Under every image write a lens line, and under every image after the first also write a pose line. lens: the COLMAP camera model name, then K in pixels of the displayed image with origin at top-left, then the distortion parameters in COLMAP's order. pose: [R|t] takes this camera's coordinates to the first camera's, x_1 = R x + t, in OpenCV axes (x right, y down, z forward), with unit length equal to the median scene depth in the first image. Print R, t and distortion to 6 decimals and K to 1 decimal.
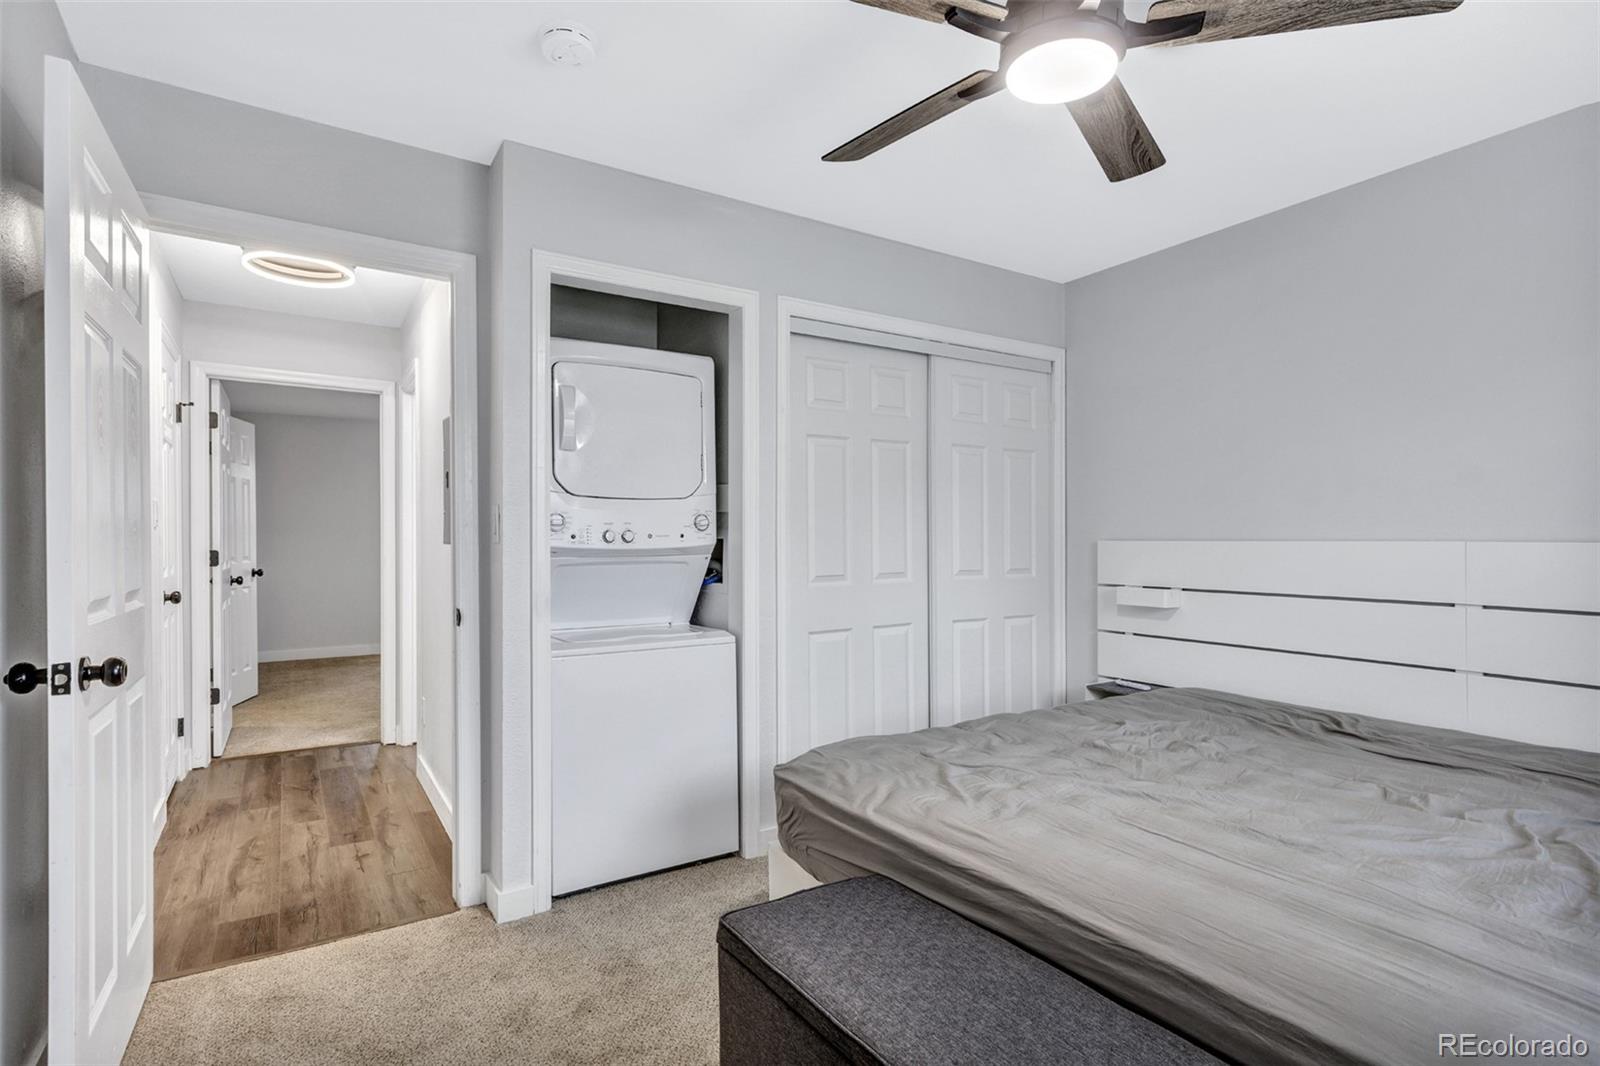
lens RADIAL K [[789.7, 0, 800.8], [0, 789.7, 536.1], [0, 0, 1]] dist [0.009126, 0.003578]
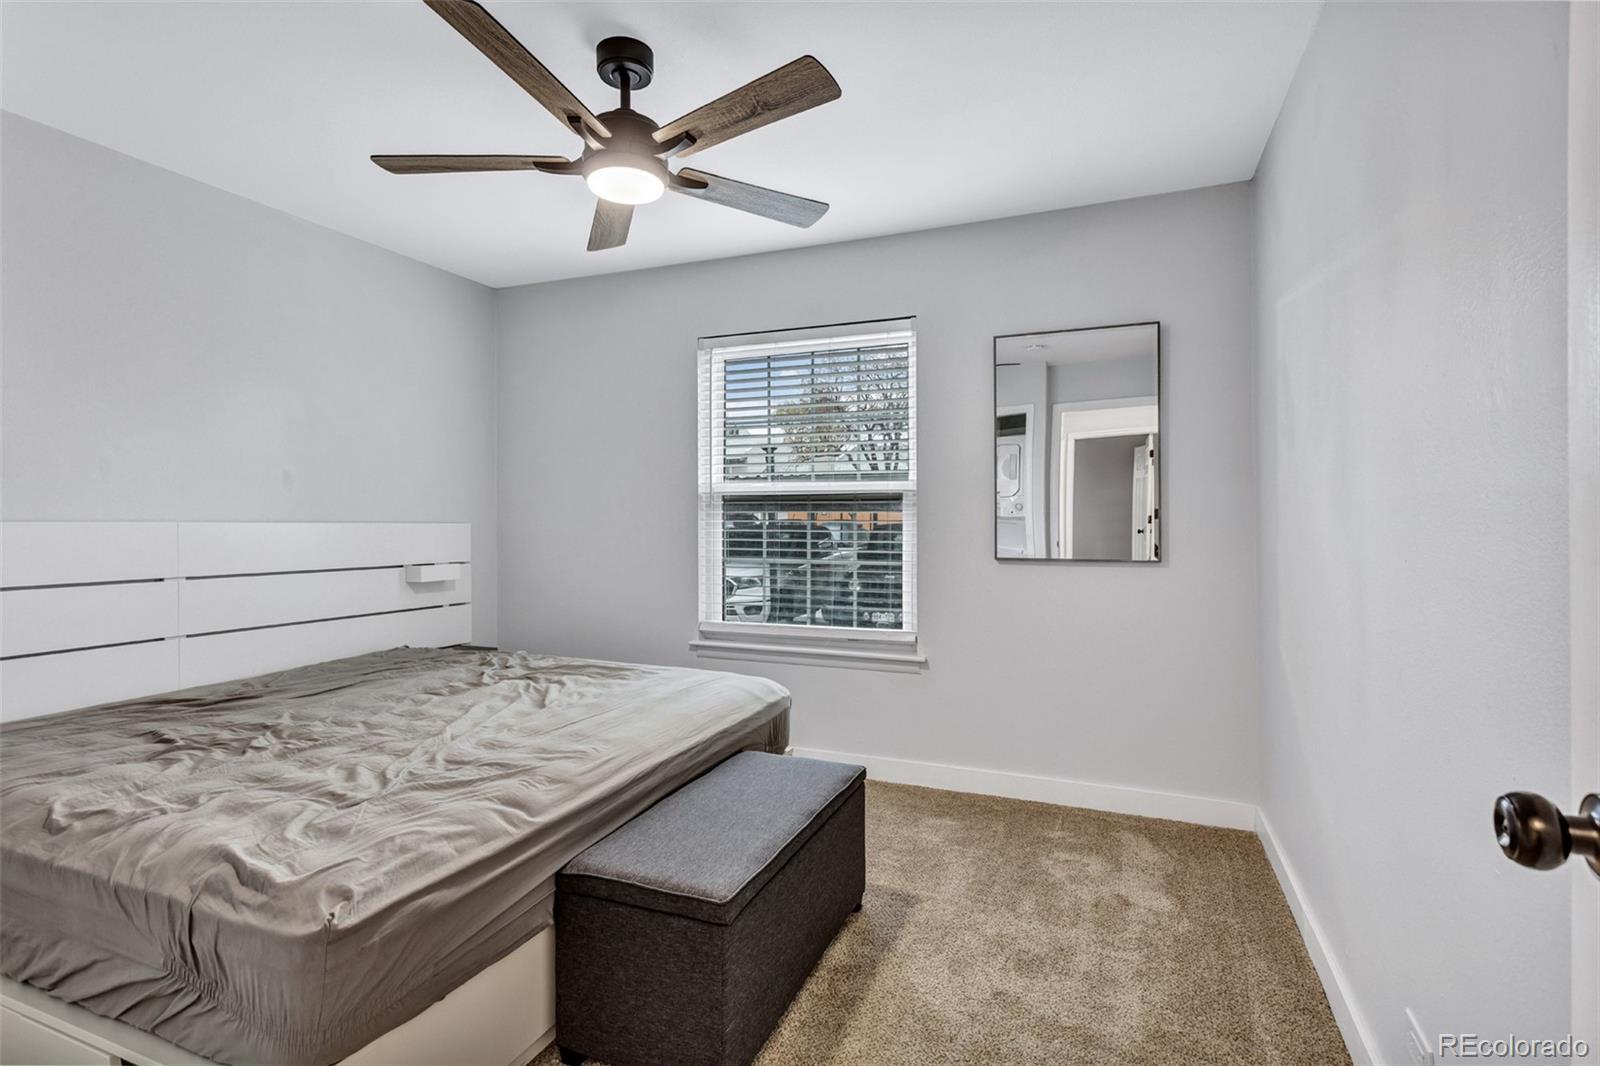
lens RADIAL K [[789.7, 0, 796.8], [0, 789.7, 530.7], [0, 0, 1]] dist [0.009126, 0.003578]
pose [[-0.570324, -0.005423, 0.821402, -0.816397], [0.000602, 0.999975, 0.007019, 0.016678], [-0.821419, 0.004497, -0.570307, 1.272123]]
